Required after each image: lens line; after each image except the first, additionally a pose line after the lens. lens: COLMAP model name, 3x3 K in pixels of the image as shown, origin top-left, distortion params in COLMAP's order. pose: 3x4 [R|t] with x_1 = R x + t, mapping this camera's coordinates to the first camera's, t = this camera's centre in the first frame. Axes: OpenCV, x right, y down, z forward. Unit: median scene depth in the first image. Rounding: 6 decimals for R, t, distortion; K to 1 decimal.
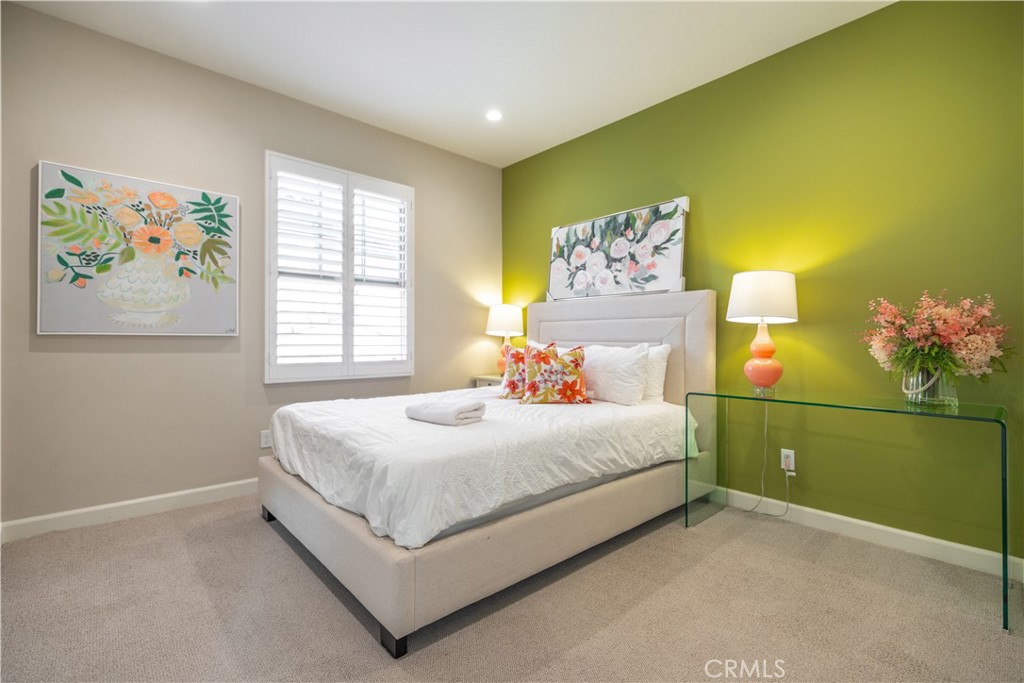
lens RADIAL K [[459.9, 0, 511.6], [0, 459.9, 338.9], [0, 0, 1]] dist [-0.004627, -0.000147]
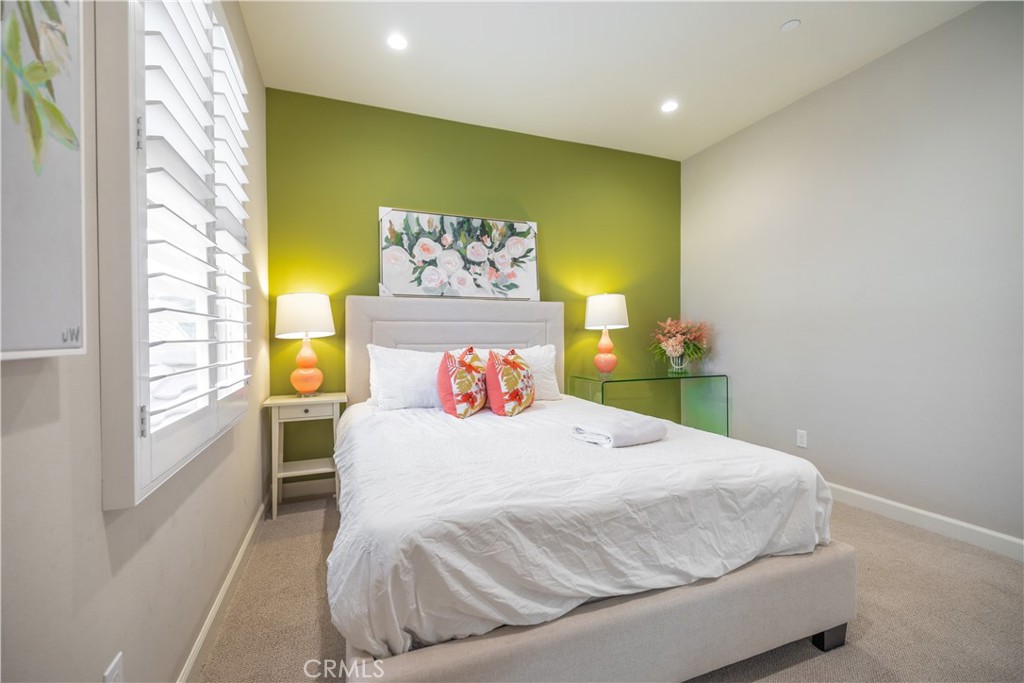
lens RADIAL K [[429.2, 0, 509.6], [0, 429.2, 339.7], [0, 0, 1]] dist [0.001491, 0.000212]
pose [[0.365689, -0.013459, 0.930640, -0.632887], [0.002145, 0.999905, 0.013617, -0.015566], [-0.930735, -0.002983, 0.365683, 0.586724]]
